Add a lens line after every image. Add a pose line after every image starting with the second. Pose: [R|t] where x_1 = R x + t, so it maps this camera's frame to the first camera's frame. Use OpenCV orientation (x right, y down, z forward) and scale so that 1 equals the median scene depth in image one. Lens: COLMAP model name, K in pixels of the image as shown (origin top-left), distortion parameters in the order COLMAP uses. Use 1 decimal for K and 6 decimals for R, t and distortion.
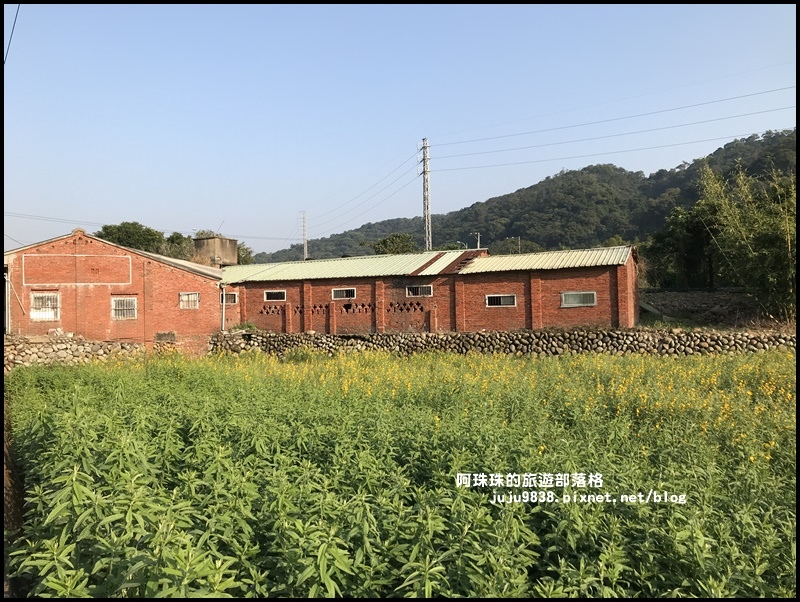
lens RADIAL K [[663.6, 0, 399.4], [0, 663.6, 302.8], [0, 0, 1]] dist [0.011463, -0.000256]
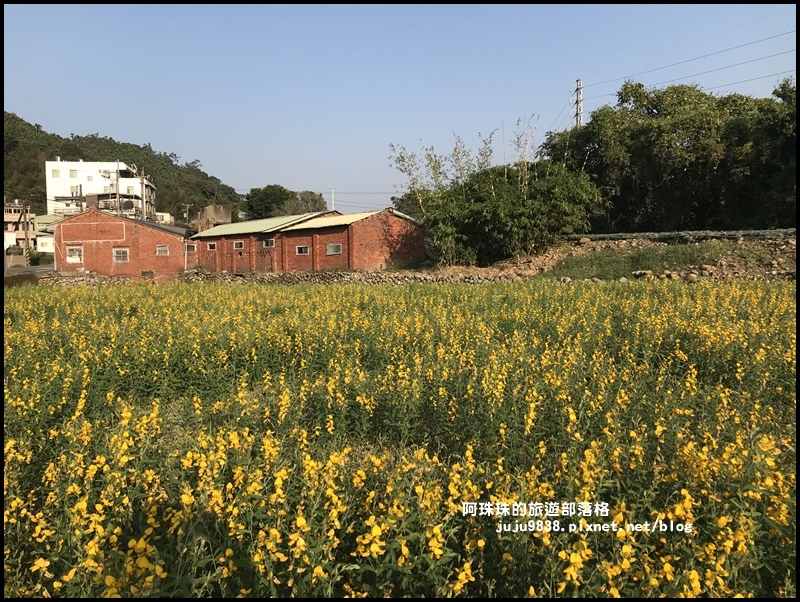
lens RADIAL K [[663.6, 0, 401.2], [0, 663.6, 298.8], [0, 0, 1]] dist [0.011463, -0.000256]
pose [[0.914048, 0.024656, -0.404855, 0.859870], [0.009132, 0.996647, 0.081312, -0.011817], [0.405503, -0.078020, 0.910758, -0.193622]]
